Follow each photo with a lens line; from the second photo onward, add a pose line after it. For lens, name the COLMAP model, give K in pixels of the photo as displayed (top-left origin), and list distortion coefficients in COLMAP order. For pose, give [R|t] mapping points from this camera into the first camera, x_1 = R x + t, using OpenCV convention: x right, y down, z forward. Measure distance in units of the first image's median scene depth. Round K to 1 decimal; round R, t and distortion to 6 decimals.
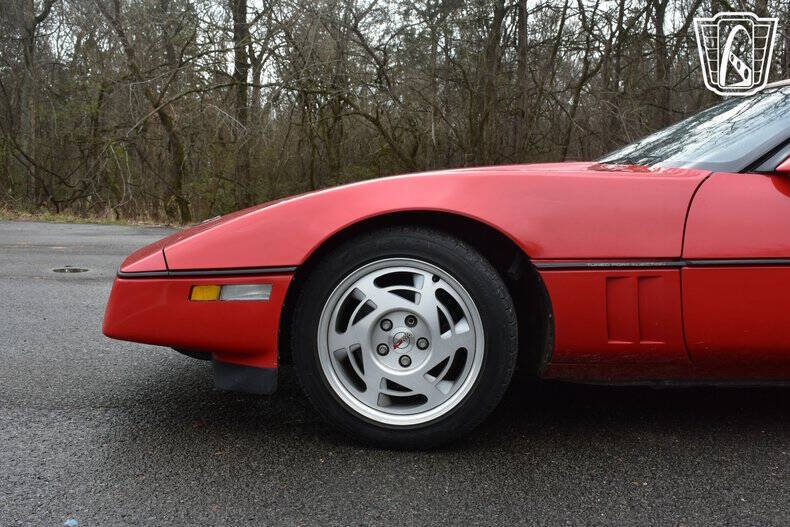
lens RADIAL K [[1041.7, 0, 395.0], [0, 1041.7, 263.5], [0, 0, 1]] dist [-0.019097, -0.011171]
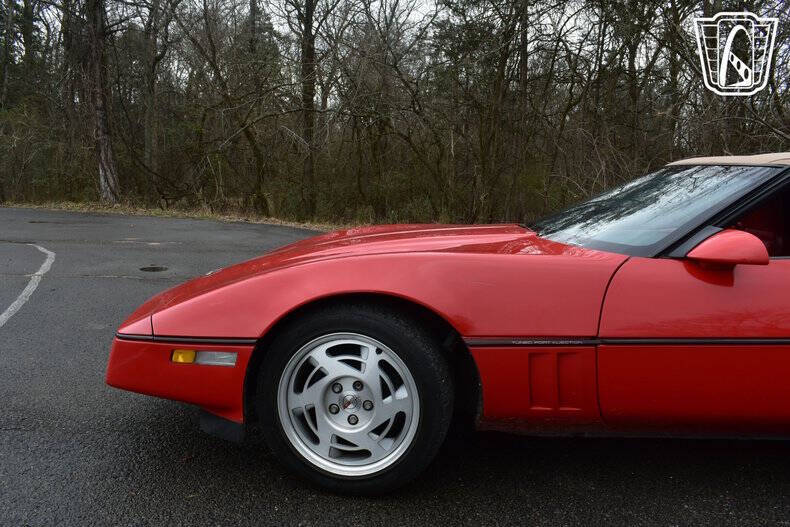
lens RADIAL K [[766.8, 0, 395.0], [0, 766.8, 263.5], [0, 0, 1]] dist [-0.021012, -0.001440]
pose [[0.998552, 0.014641, -0.051769, 0.097718], [-0.012429, 0.999006, 0.042798, -0.115997], [0.052345, -0.042092, 0.997742, 0.165123]]
